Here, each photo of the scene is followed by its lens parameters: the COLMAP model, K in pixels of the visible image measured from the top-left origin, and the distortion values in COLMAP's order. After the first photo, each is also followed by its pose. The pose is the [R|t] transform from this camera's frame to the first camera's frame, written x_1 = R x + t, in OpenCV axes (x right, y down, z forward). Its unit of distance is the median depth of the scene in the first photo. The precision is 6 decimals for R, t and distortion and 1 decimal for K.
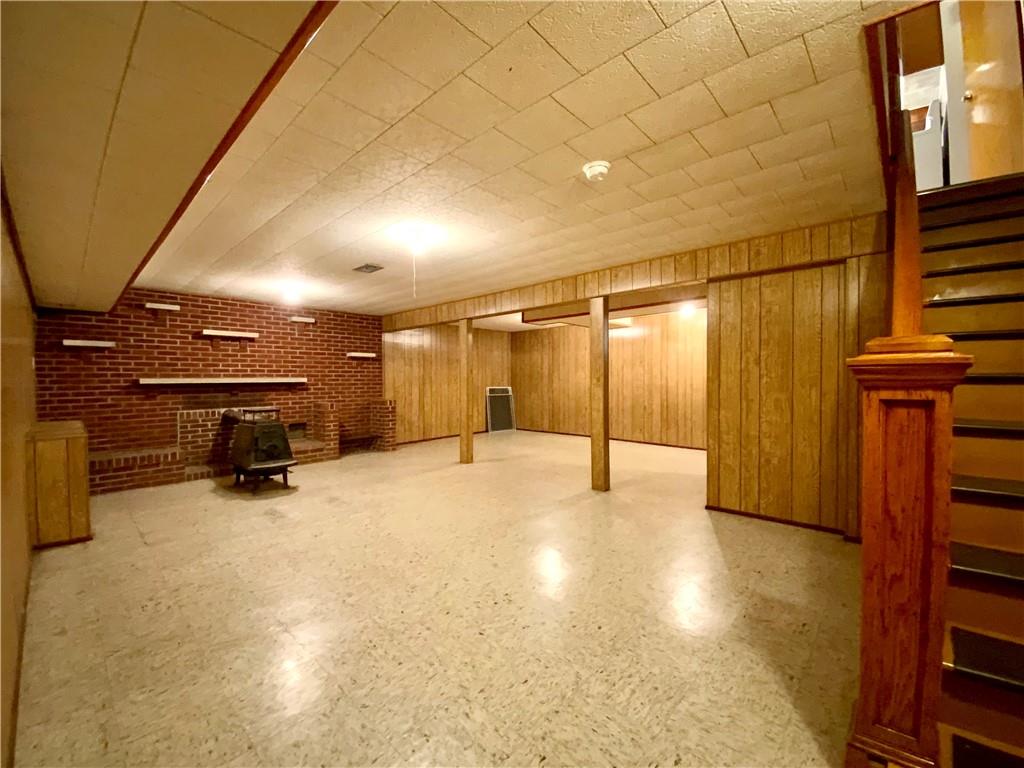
lens RADIAL K [[415.4, 0, 512.1], [0, 415.4, 386.7], [0, 0, 1]] dist [0.008960, -0.011290]
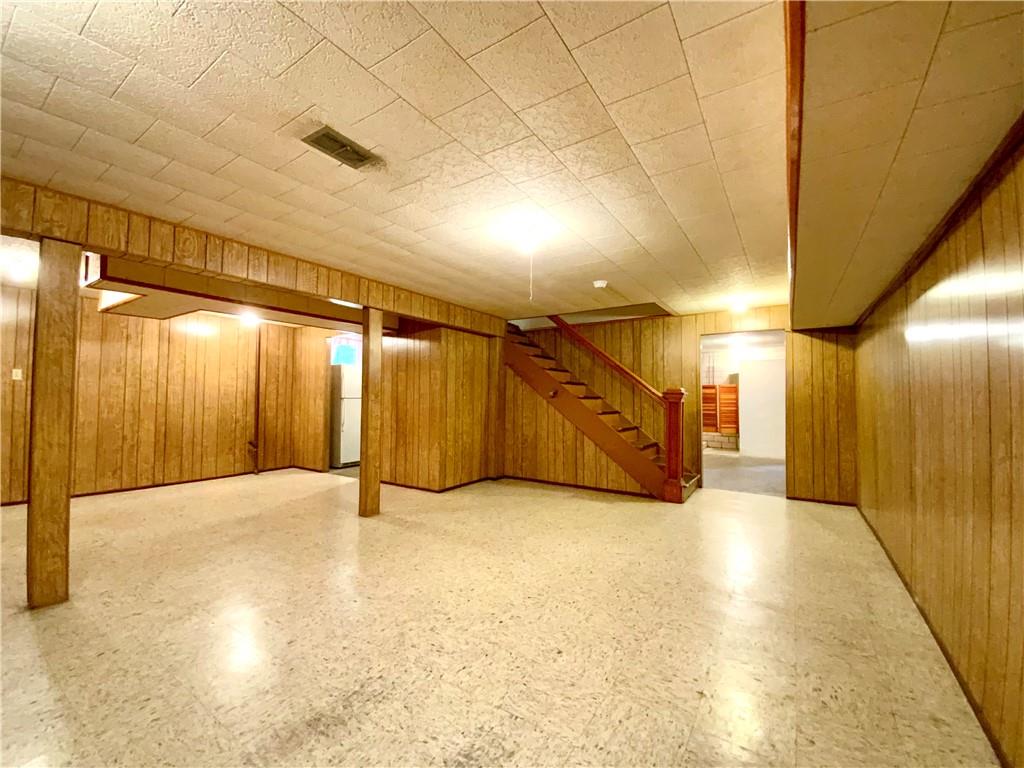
lens RADIAL K [[415.4, 0, 513.8], [0, 415.4, 385.0], [0, 0, 1]] dist [0.008960, -0.011290]
pose [[-0.164280, 0.038472, 0.985663, -0.966297], [0.010469, 0.999251, -0.037258, -0.003770], [-0.986358, 0.004198, -0.164560, 1.054485]]
